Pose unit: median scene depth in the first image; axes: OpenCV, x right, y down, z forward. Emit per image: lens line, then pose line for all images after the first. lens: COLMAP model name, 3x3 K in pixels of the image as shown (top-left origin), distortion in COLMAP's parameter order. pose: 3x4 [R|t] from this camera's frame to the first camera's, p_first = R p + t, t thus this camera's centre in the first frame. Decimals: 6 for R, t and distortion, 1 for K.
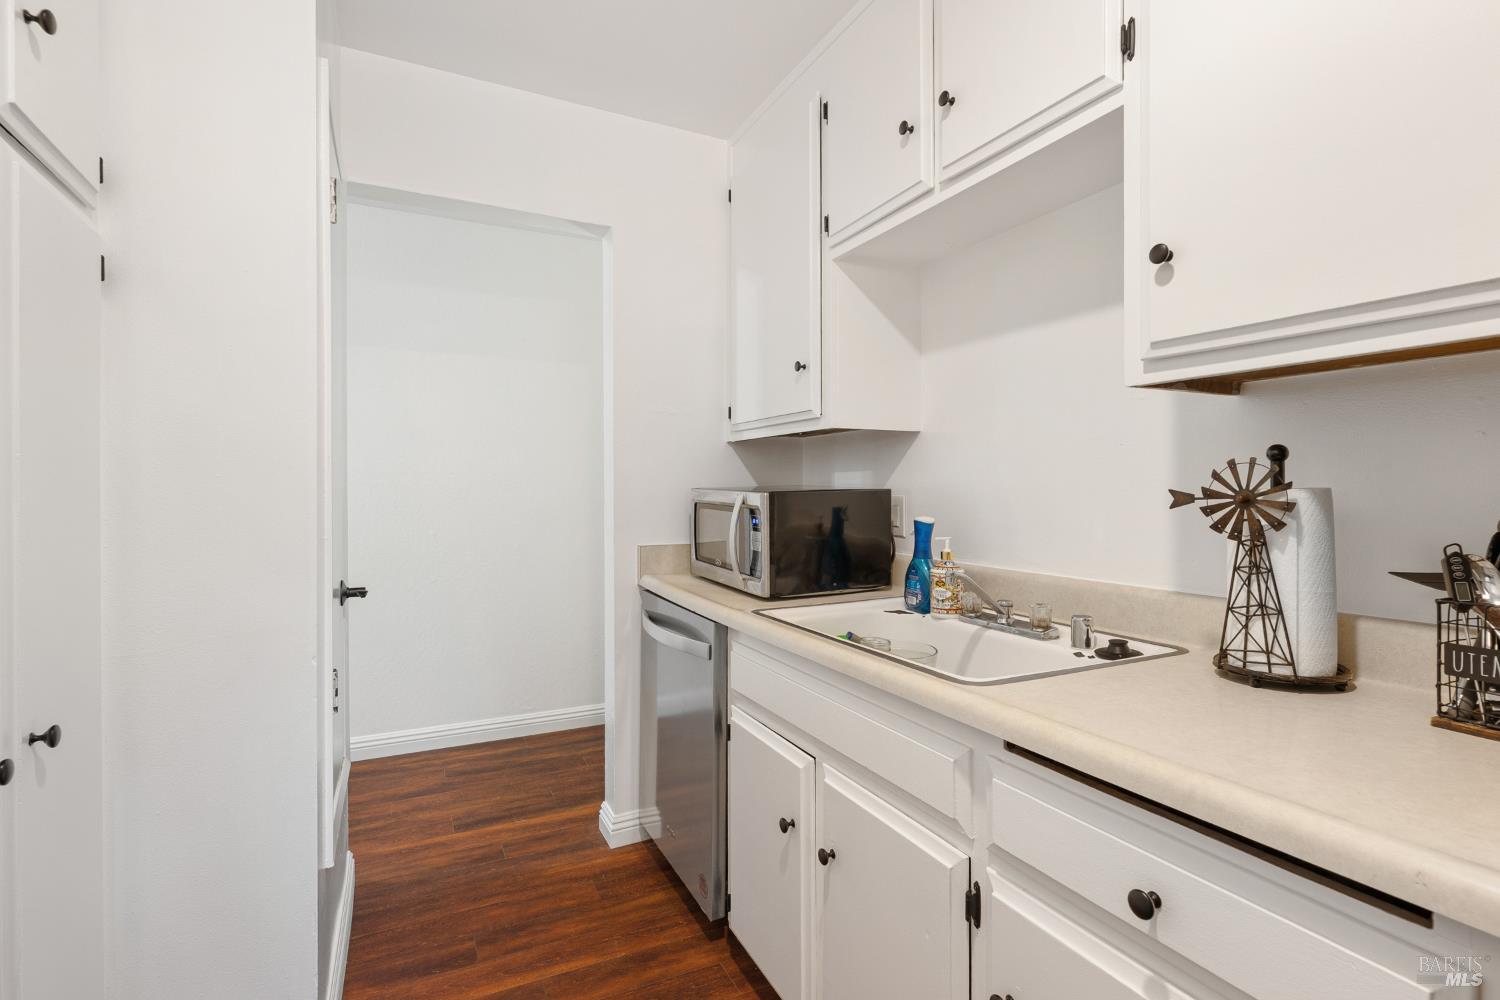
lens RADIAL K [[697.1, 0, 745.3], [0, 697.1, 491.4], [0, 0, 1]] dist [0.000518, 0.002840]
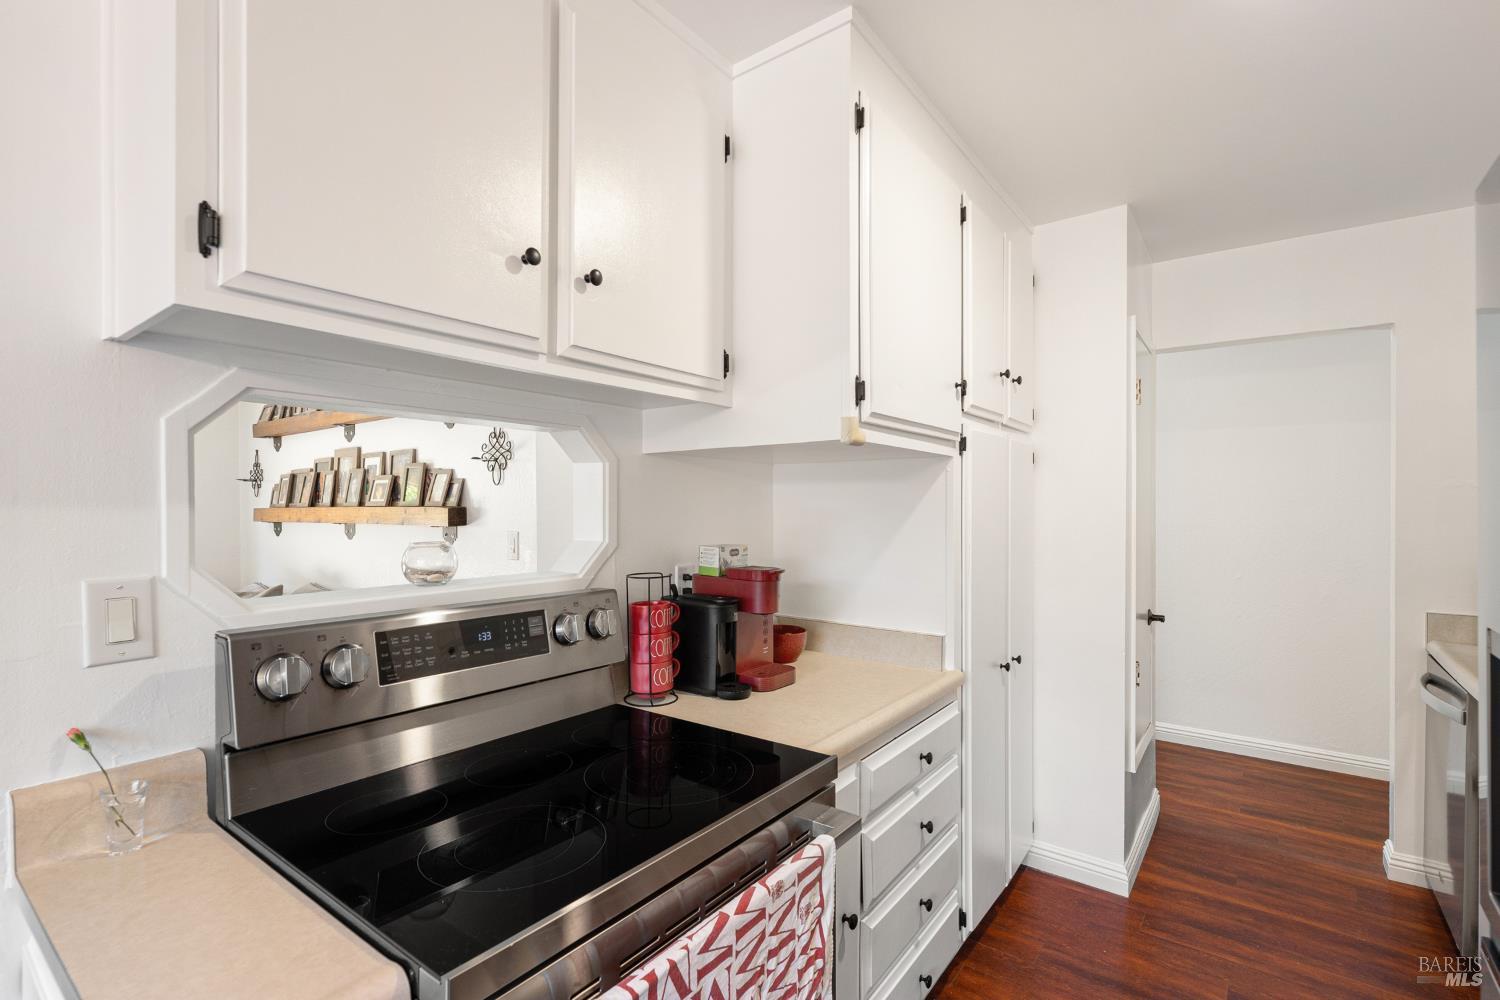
lens RADIAL K [[697.1, 0, 744.7], [0, 697.1, 503.3], [0, 0, 1]] dist [0.000518, 0.002840]
pose [[0.449804, 0.004120, -0.893118, 0.337369], [-0.002371, 0.999991, 0.003419, -0.092932], [0.893124, 0.000580, 0.449810, -0.423274]]
